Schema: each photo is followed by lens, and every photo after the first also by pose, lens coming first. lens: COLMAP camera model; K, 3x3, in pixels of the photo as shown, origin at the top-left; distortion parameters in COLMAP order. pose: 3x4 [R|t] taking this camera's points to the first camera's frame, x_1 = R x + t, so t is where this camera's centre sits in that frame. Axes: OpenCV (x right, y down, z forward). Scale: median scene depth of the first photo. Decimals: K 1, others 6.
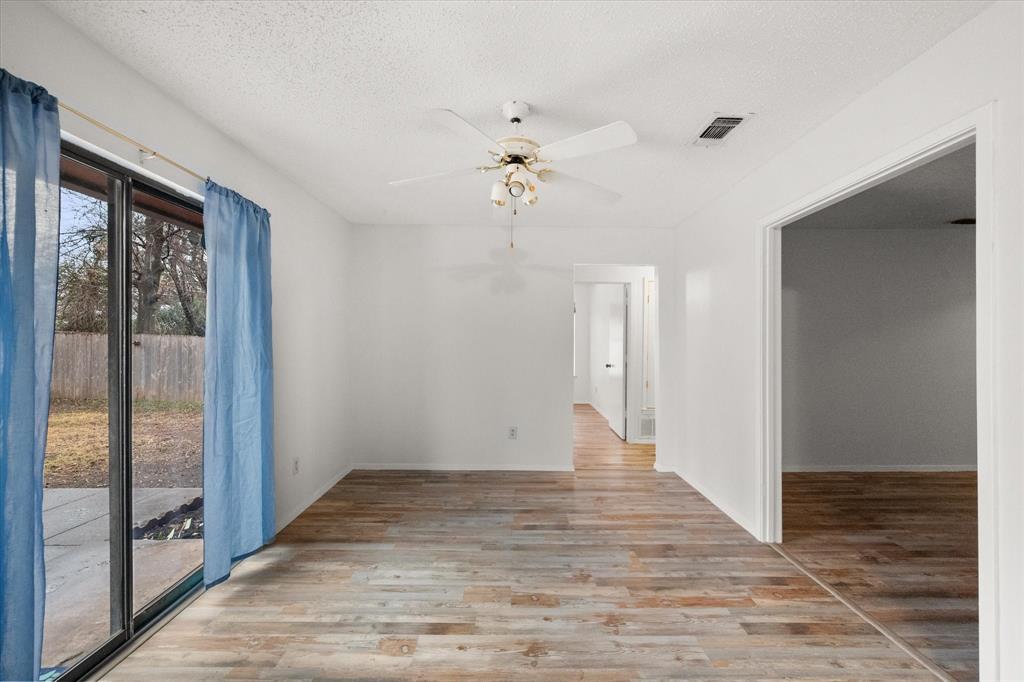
lens RADIAL K [[407.9, 0, 515.0], [0, 407.9, 338.2], [0, 0, 1]] dist [0.000842, -0.000085]
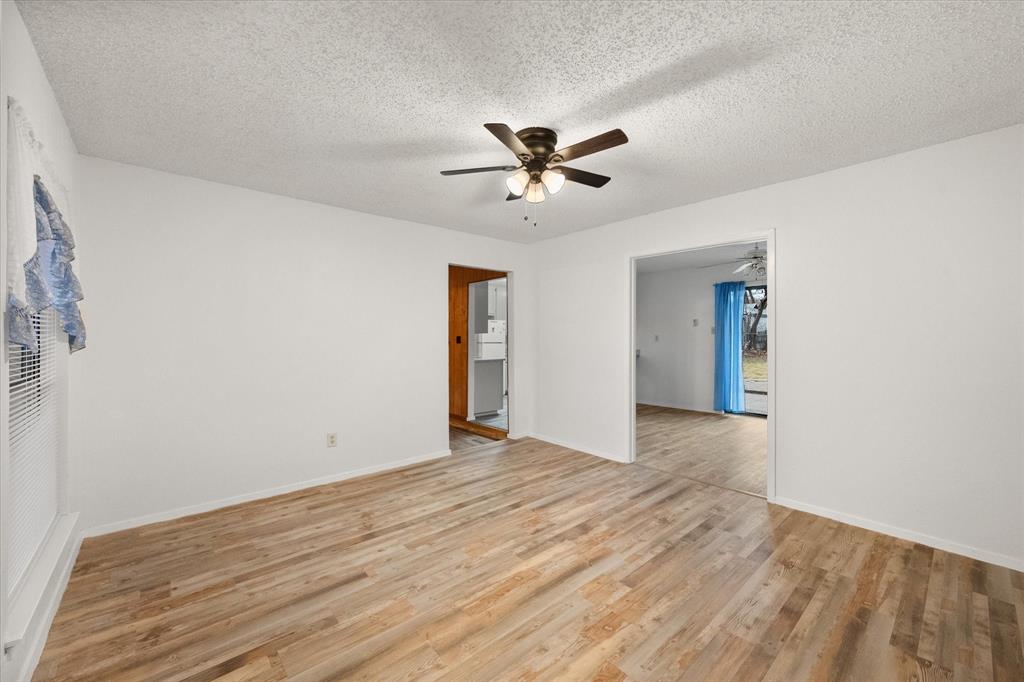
lens RADIAL K [[407.9, 0, 515.0], [0, 407.9, 338.2], [0, 0, 1]] dist [0.000842, -0.000085]
pose [[-0.752402, 0.003460, -0.658695, 2.357459], [0.006544, 0.999976, -0.002223, 0.030300], [0.658671, -0.005984, -0.752407, 1.677414]]
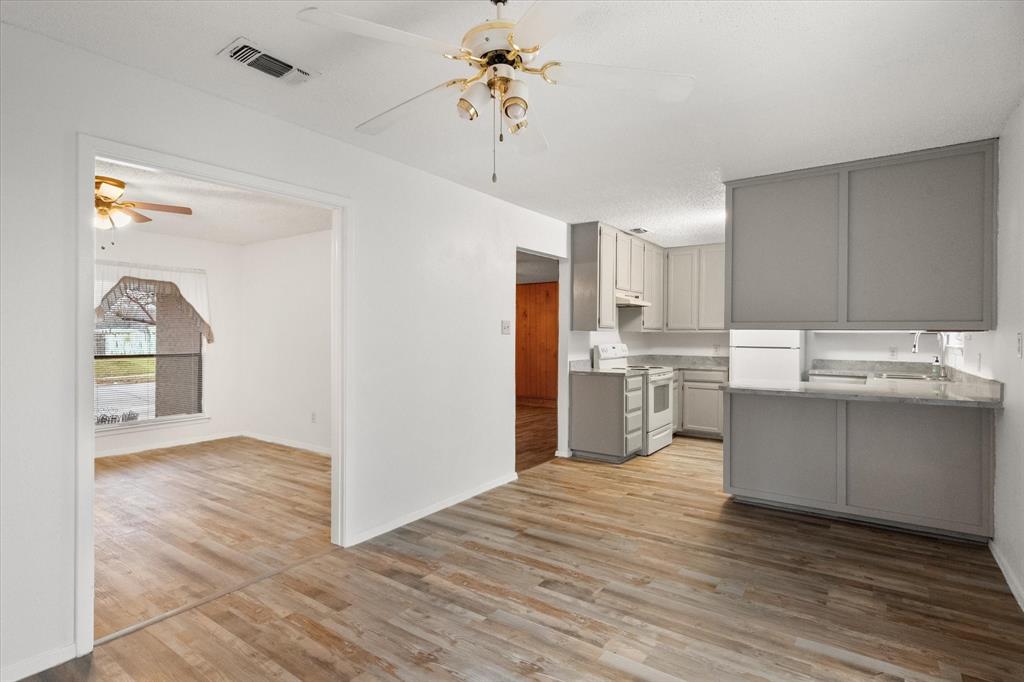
lens RADIAL K [[516.4, 0, 510.2], [0, 516.4, 337.5], [0, 0, 1]] dist [0.001192, -0.000263]
pose [[-0.808417, -0.001937, 0.588608, -0.459652], [-0.001569, 0.999998, 0.001137, 0.015757], [-0.588609, -0.000004, -0.808418, 1.508800]]
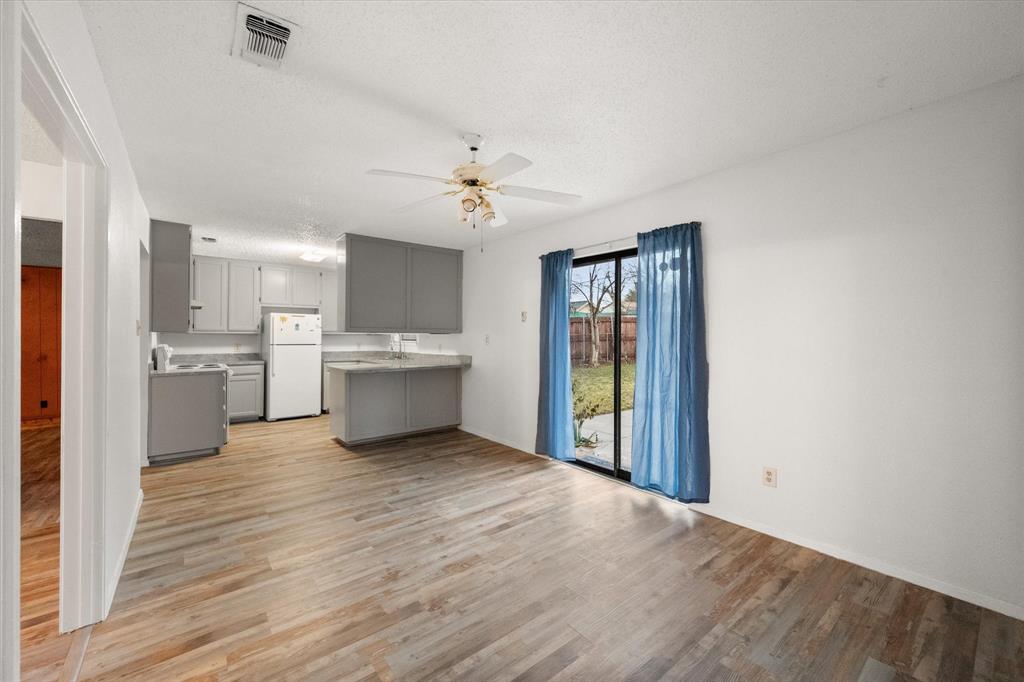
lens RADIAL K [[407.9, 0, 515.0], [0, 407.9, 338.2], [0, 0, 1]] dist [0.000842, -0.000085]
pose [[-0.785969, 0.005787, -0.618238, 0.579459], [0.003097, 0.999981, 0.005422, 0.011139], [0.618258, 0.002346, -0.785972, 1.811252]]
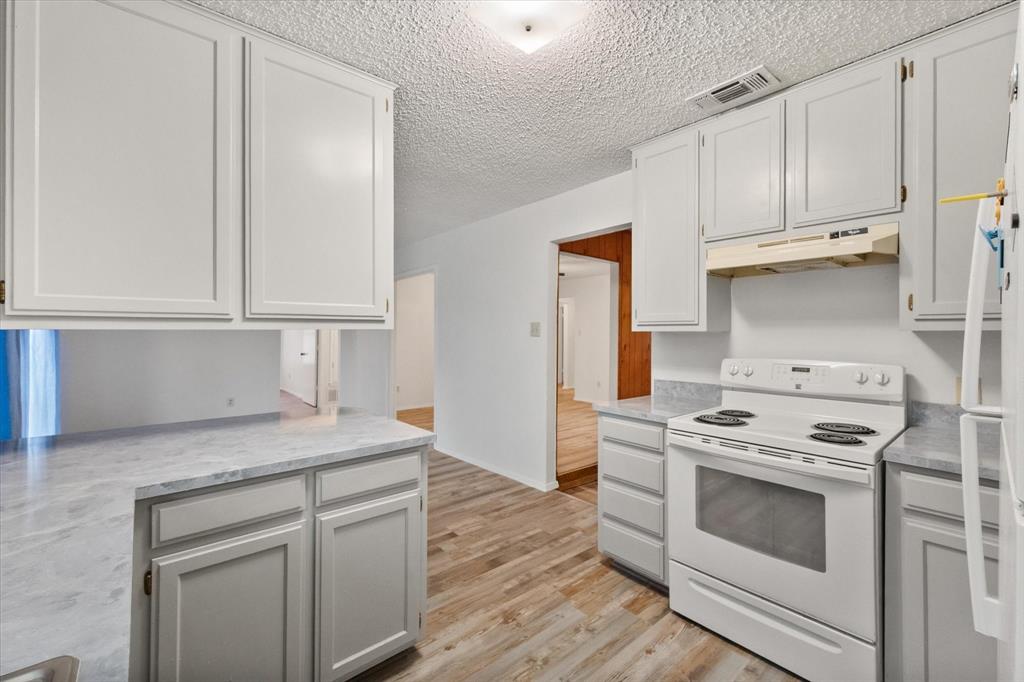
lens RADIAL K [[431.2, 0, 515.2], [0, 431.2, 336.5], [0, 0, 1]] dist [-0.004992, -0.000090]
pose [[0.765565, 0.001790, 0.643356, -0.381309], [-0.004982, 0.999983, 0.003146, 0.001759], [-0.643339, -0.005614, 0.765560, -1.309122]]
